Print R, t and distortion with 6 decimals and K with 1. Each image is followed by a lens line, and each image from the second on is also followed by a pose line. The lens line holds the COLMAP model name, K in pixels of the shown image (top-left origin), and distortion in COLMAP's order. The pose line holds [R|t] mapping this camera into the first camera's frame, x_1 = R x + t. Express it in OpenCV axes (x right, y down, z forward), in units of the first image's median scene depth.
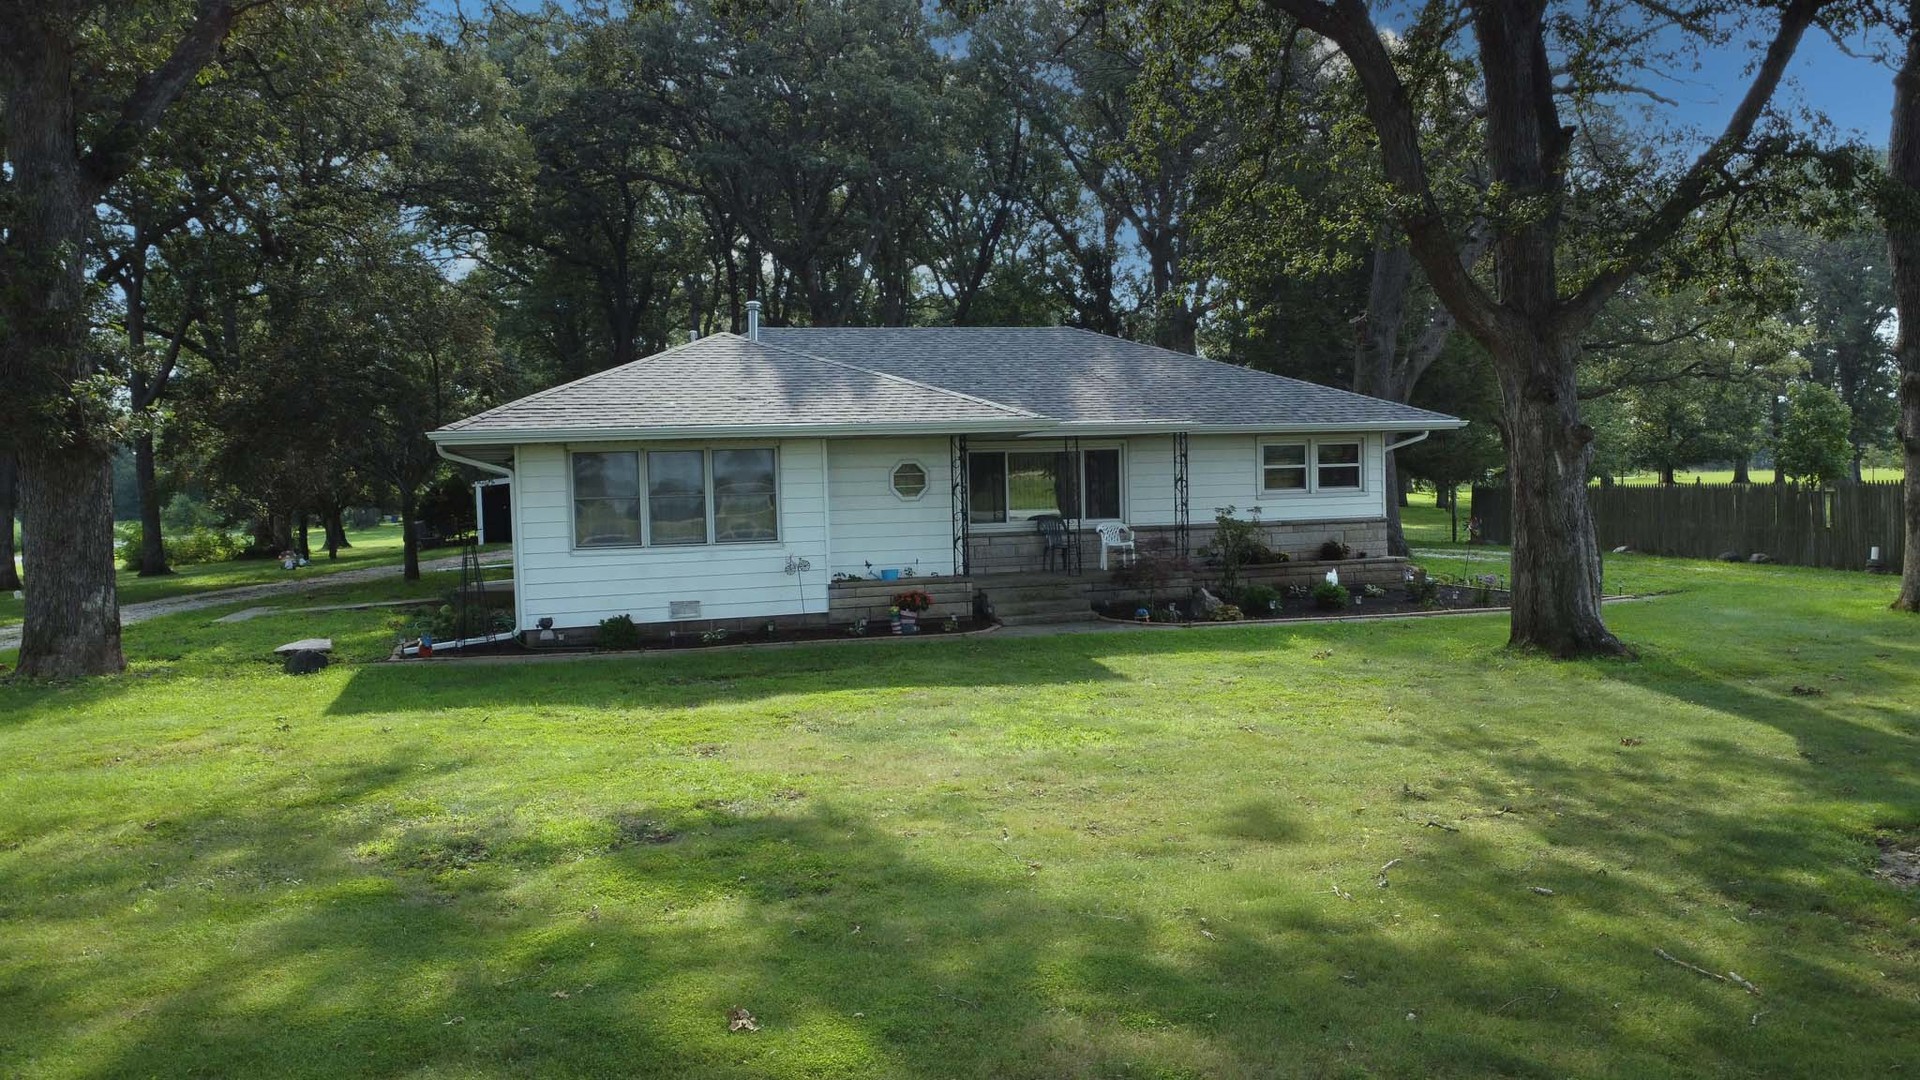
lens RADIAL K [[1434.6, 0, 960.0], [0, 1434.6, 540.0], [0, 0, 1]] dist [0.006514, 0.001497]
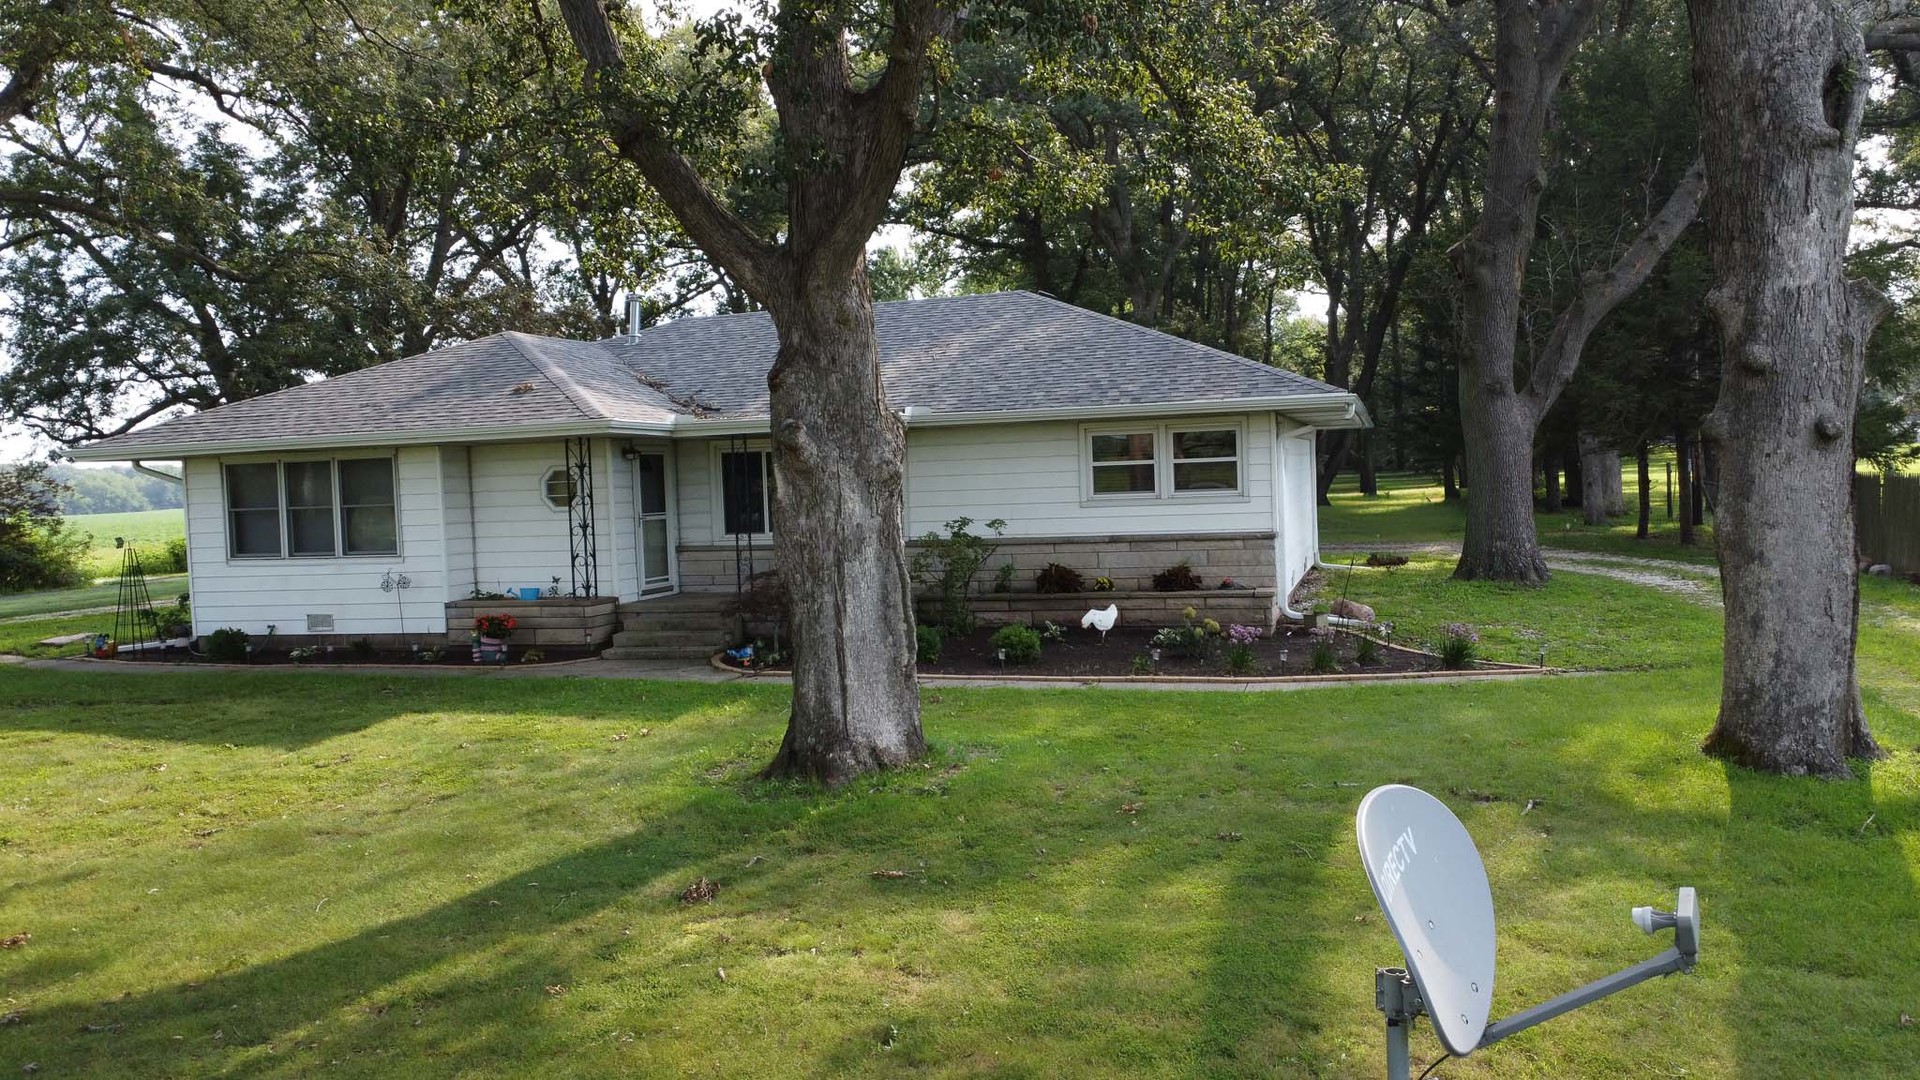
lens RADIAL K [[1434.6, 0, 960.0], [0, 1434.6, 540.0], [0, 0, 1]] dist [0.006514, 0.001497]
pose [[0.842190, 0.019026, -0.538845, 0.631699], [-0.009389, 0.999743, 0.020625, -0.029118], [0.539099, -0.012311, 0.842152, 0.371299]]
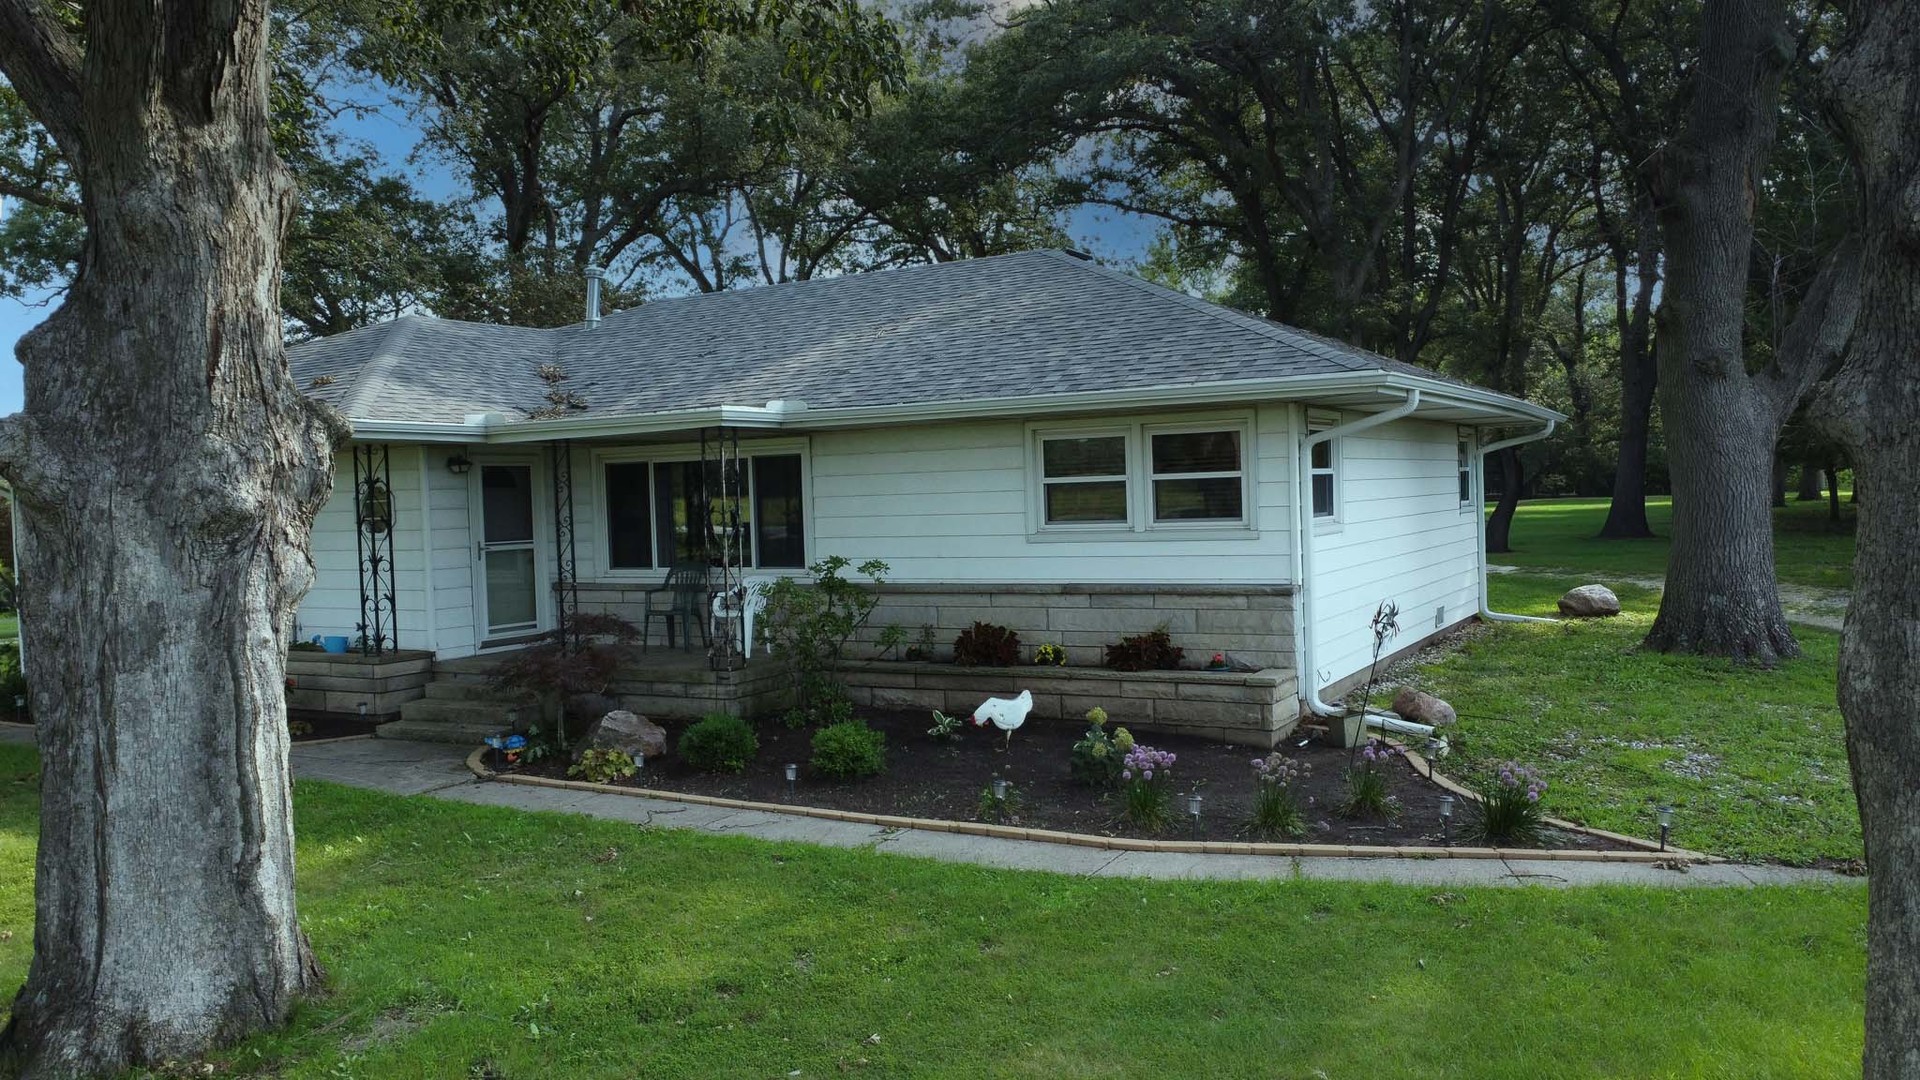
lens RADIAL K [[1434.6, 0, 960.0], [0, 1434.6, 540.0], [0, 0, 1]] dist [0.006514, 0.001497]
pose [[0.704475, 0.026713, -0.709226, 0.636010], [-0.017169, 0.999640, 0.020598, -0.044388], [0.709521, -0.002334, 0.704680, 0.686863]]
